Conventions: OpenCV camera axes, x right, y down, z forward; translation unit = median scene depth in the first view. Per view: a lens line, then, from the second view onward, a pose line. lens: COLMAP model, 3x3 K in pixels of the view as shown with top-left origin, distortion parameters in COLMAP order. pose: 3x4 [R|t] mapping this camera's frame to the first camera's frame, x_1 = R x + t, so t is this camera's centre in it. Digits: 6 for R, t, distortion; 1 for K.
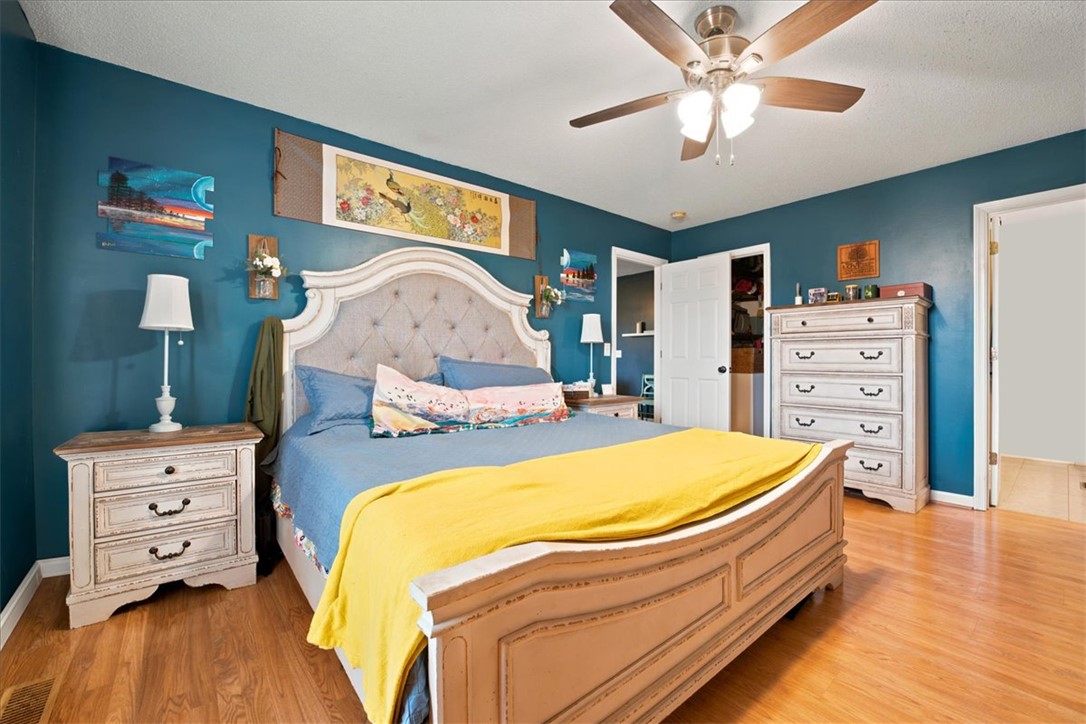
lens RADIAL K [[447.2, 0, 541.0], [0, 447.2, 360.3], [0, 0, 1]] dist [-0.000515, 0.000050]
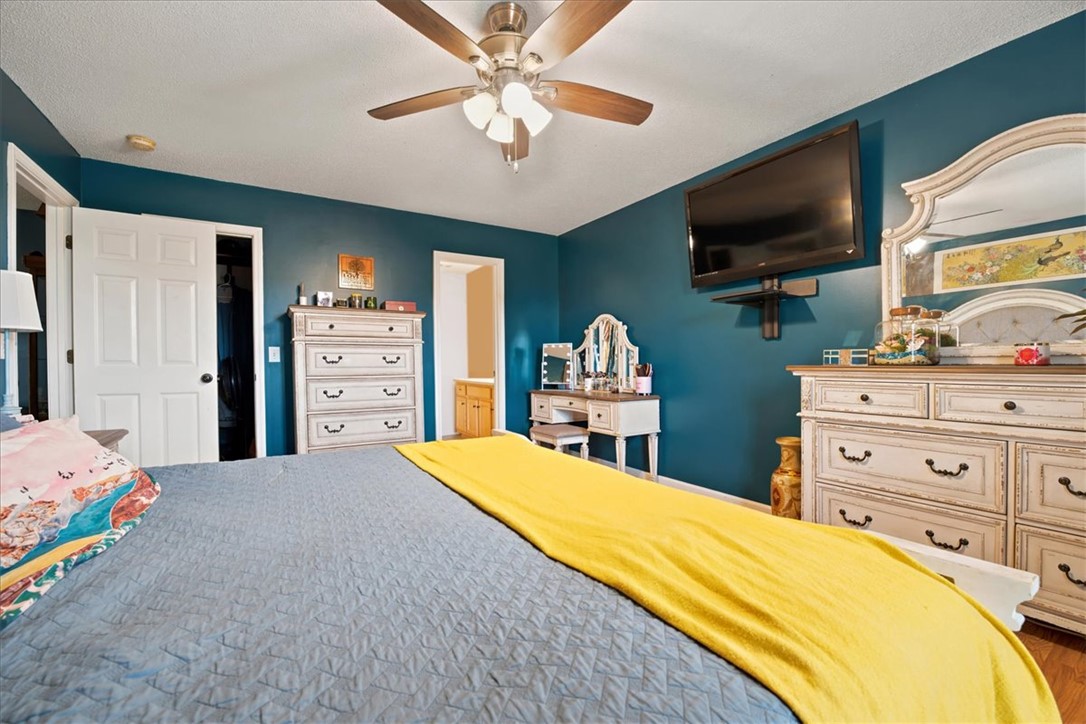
lens RADIAL K [[447.2, 0, 538.3], [0, 447.2, 365.5], [0, 0, 1]] dist [-0.000515, 0.000050]
pose [[0.151691, -0.009574, 0.988382, -0.296948], [0.006408, 0.999942, 0.008703, -0.003885], [-0.988407, 0.005013, 0.151744, 0.409103]]
